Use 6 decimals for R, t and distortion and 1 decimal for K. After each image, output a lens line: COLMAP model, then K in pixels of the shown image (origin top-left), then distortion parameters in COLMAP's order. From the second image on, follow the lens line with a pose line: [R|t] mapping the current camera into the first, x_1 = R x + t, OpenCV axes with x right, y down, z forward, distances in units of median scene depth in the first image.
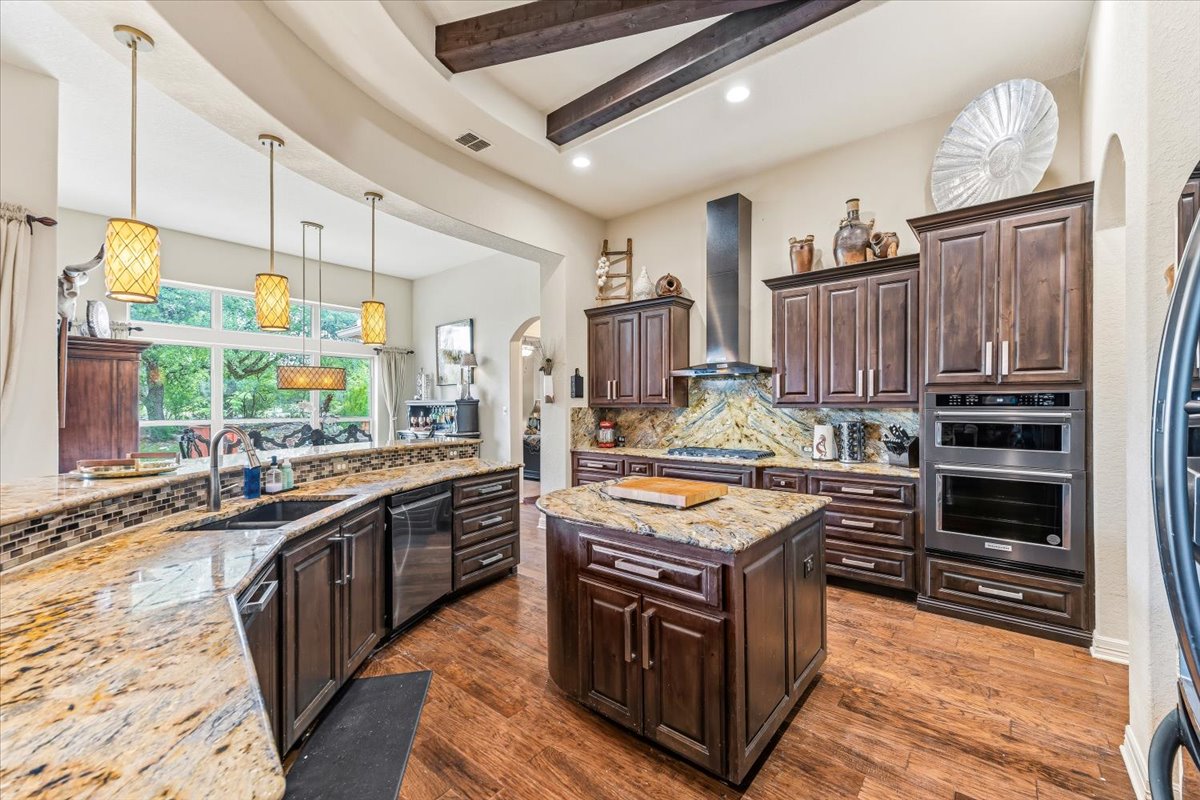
lens RADIAL K [[479.0, 0, 618.9], [0, 479.0, 407.5], [0, 0, 1]] dist [-0.000666, -0.000014]
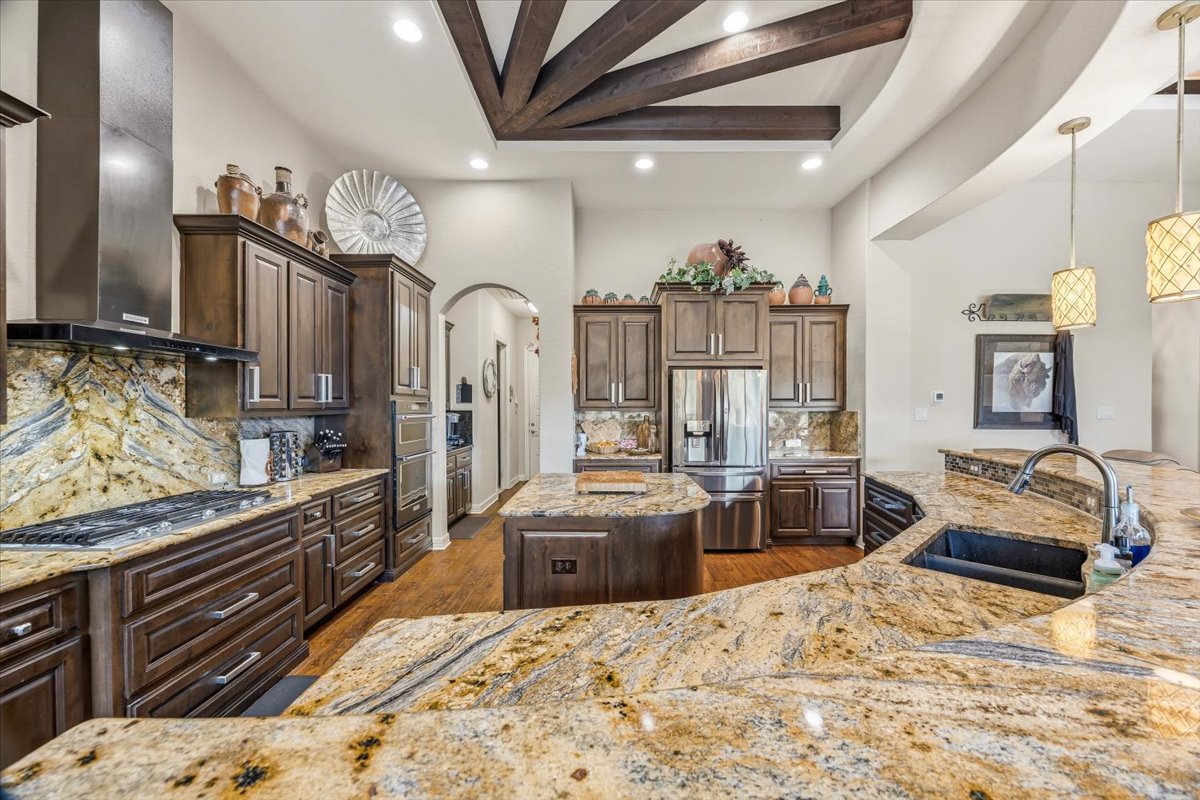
lens RADIAL K [[456.0, 0, 606.2], [0, 456.0, 405.8], [0, 0, 1]] dist [-0.000132, -0.000525]
pose [[-0.615946, 0.001378, 0.787787, -0.422837], [0.005788, 0.999979, 0.002776, -0.012507], [-0.787767, 0.006270, -0.615942, 0.889832]]
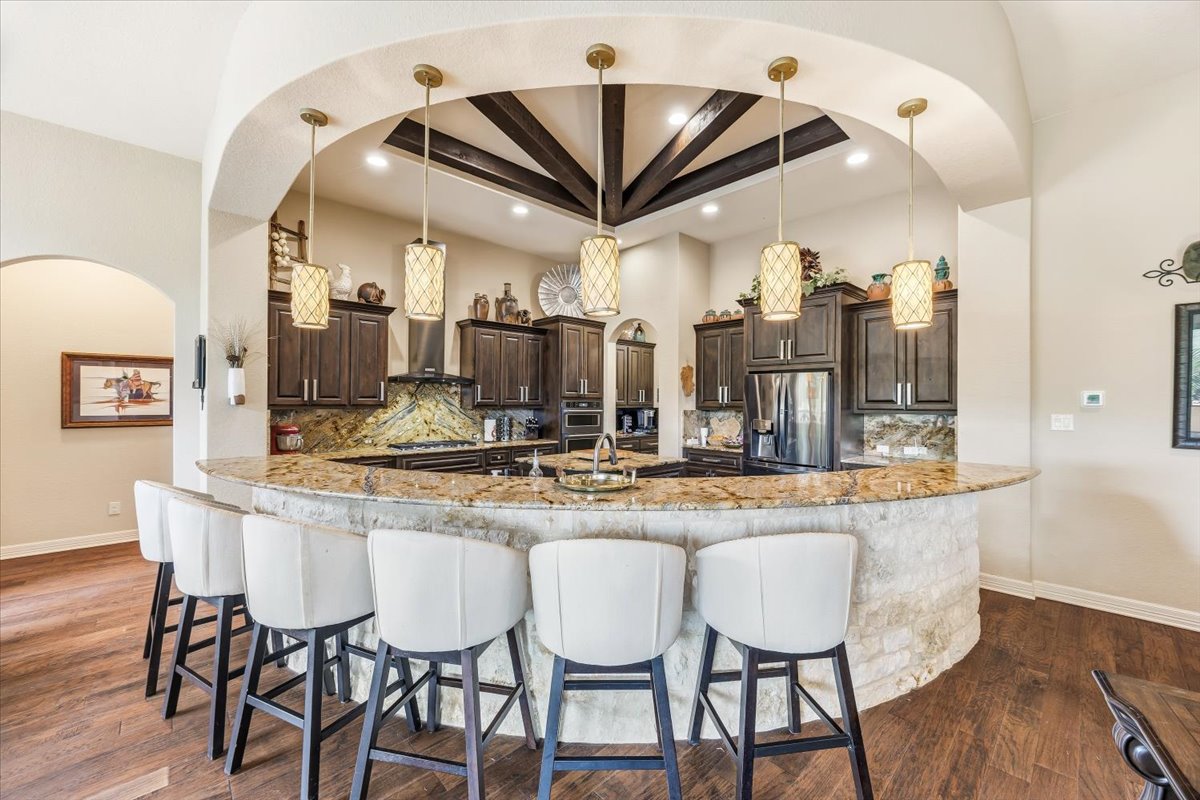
lens RADIAL K [[456.0, 0, 607.6], [0, 456.0, 400.8], [0, 0, 1]] dist [-0.000132, -0.000525]
pose [[0.129729, 0.006468, 0.991528, -0.883842], [-0.004505, 0.999972, -0.005933, -0.015032], [-0.991539, -0.003697, 0.129754, 0.377617]]
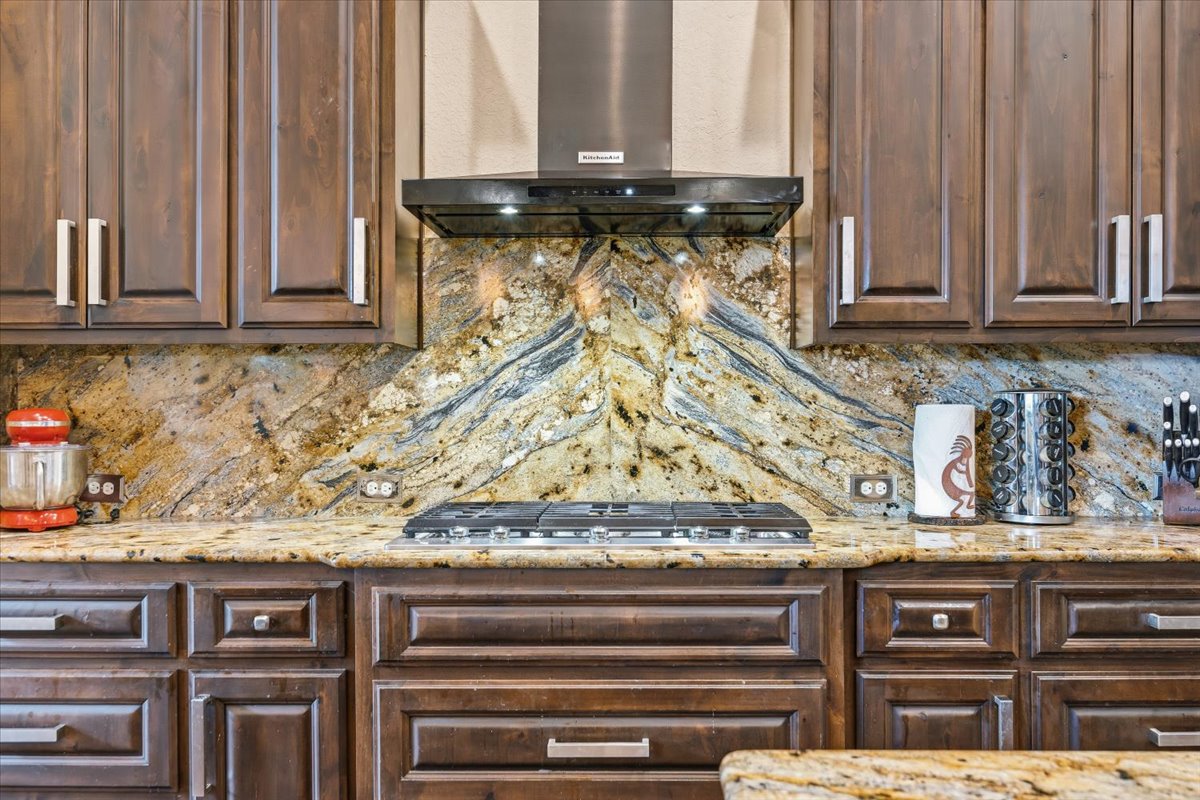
lens RADIAL K [[1004.7, 0, 601.4], [0, 1004.7, 407.5], [0, 0, 1]] dist [-0.002675, -0.003351]
pose [[0.800491, -0.002074, 0.599341, -0.109690], [0.003610, 0.999993, -0.001362, 0.034222], [-0.599334, 0.003254, 0.800492, 0.551444]]
